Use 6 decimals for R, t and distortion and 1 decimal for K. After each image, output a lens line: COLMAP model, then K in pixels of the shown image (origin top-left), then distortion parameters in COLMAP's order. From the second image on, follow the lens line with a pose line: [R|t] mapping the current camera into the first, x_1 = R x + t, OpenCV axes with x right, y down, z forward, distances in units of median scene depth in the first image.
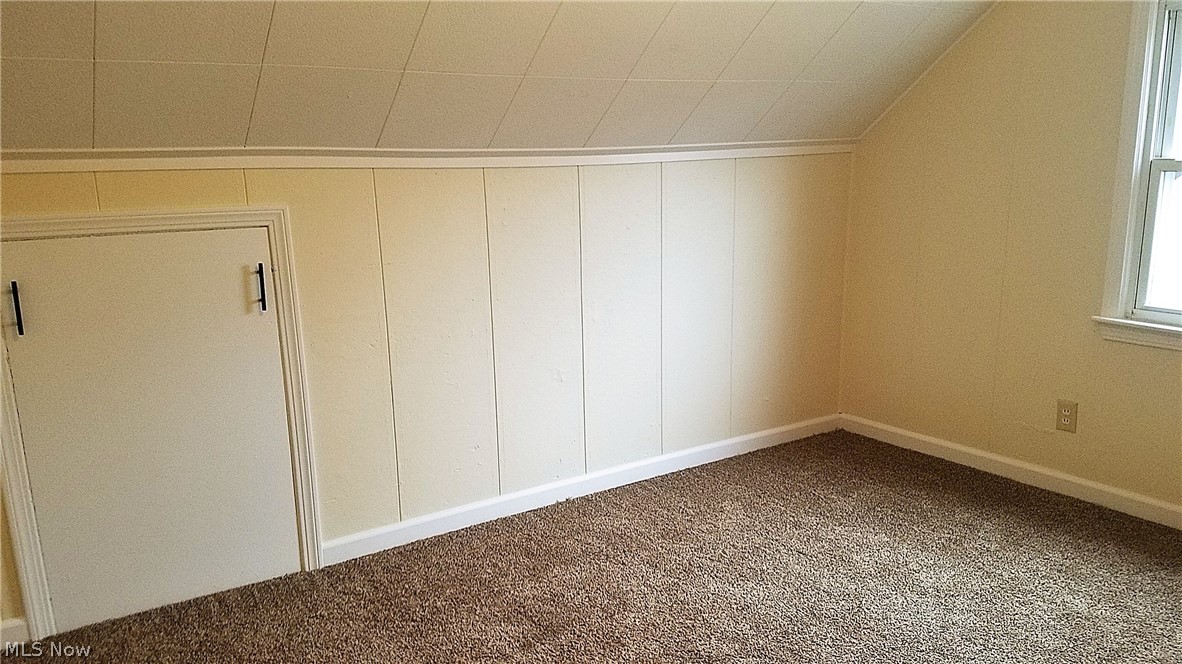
lens RADIAL K [[904.4, 0, 591.0], [0, 904.4, 332.0], [0, 0, 1]] dist [0.248443, -0.350593]
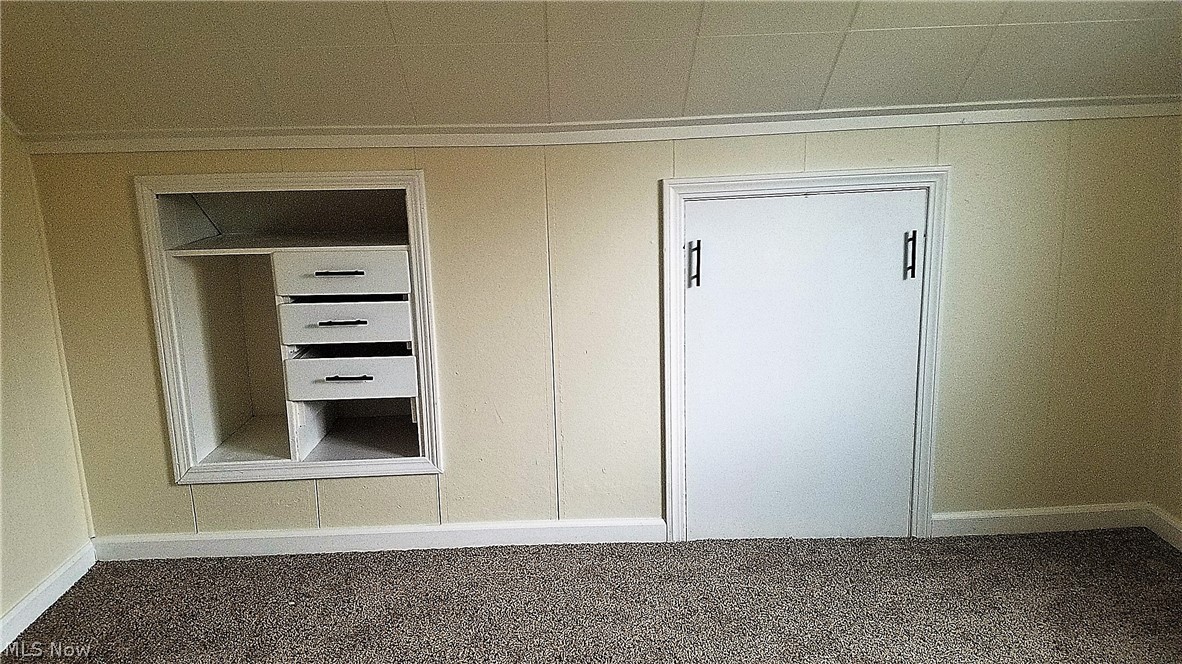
lens RADIAL K [[904.4, 0, 591.0], [0, 904.4, 332.0], [0, 0, 1]] dist [0.248443, -0.350593]
pose [[0.846575, 0.102835, -0.522240, 0.303343], [-0.090650, 0.994681, 0.048916, -0.037009], [0.524493, 0.005929, 0.851394, 0.217969]]
